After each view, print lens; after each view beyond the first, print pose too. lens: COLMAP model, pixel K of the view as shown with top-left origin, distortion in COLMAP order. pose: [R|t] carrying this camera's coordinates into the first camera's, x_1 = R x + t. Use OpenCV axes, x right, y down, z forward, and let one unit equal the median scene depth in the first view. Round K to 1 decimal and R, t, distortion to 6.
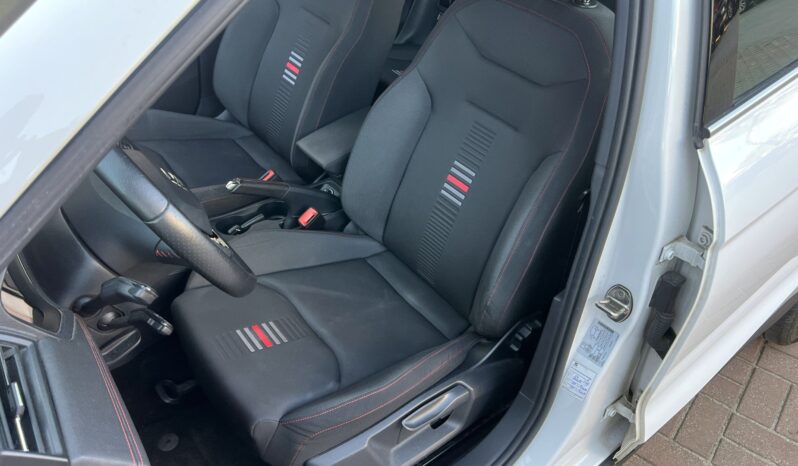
lens RADIAL K [[619.7, 0, 399.0], [0, 619.7, 233.0], [0, 0, 1]] dist [0.004010, -0.002241]
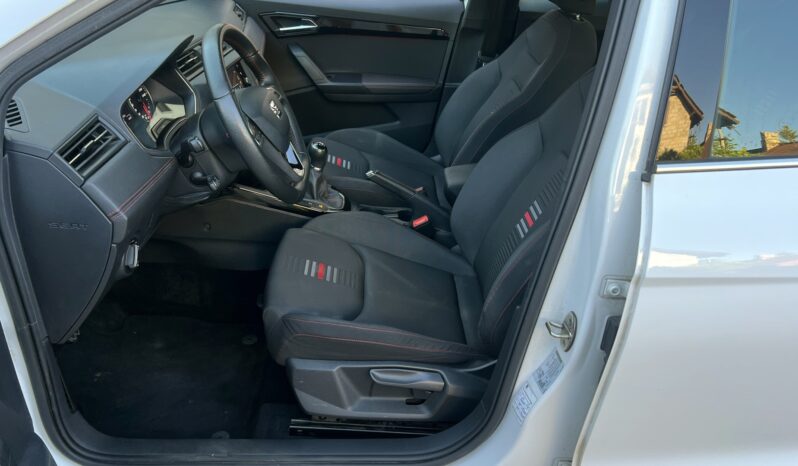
lens RADIAL K [[619.7, 0, 399.0], [0, 619.7, 233.0], [0, 0, 1]] dist [0.004010, -0.002241]
pose [[0.808385, 0.295024, -0.509387, 0.534007], [-0.395088, 0.913404, -0.097974, 0.156760], [0.436371, 0.280453, 0.854942, -0.033766]]
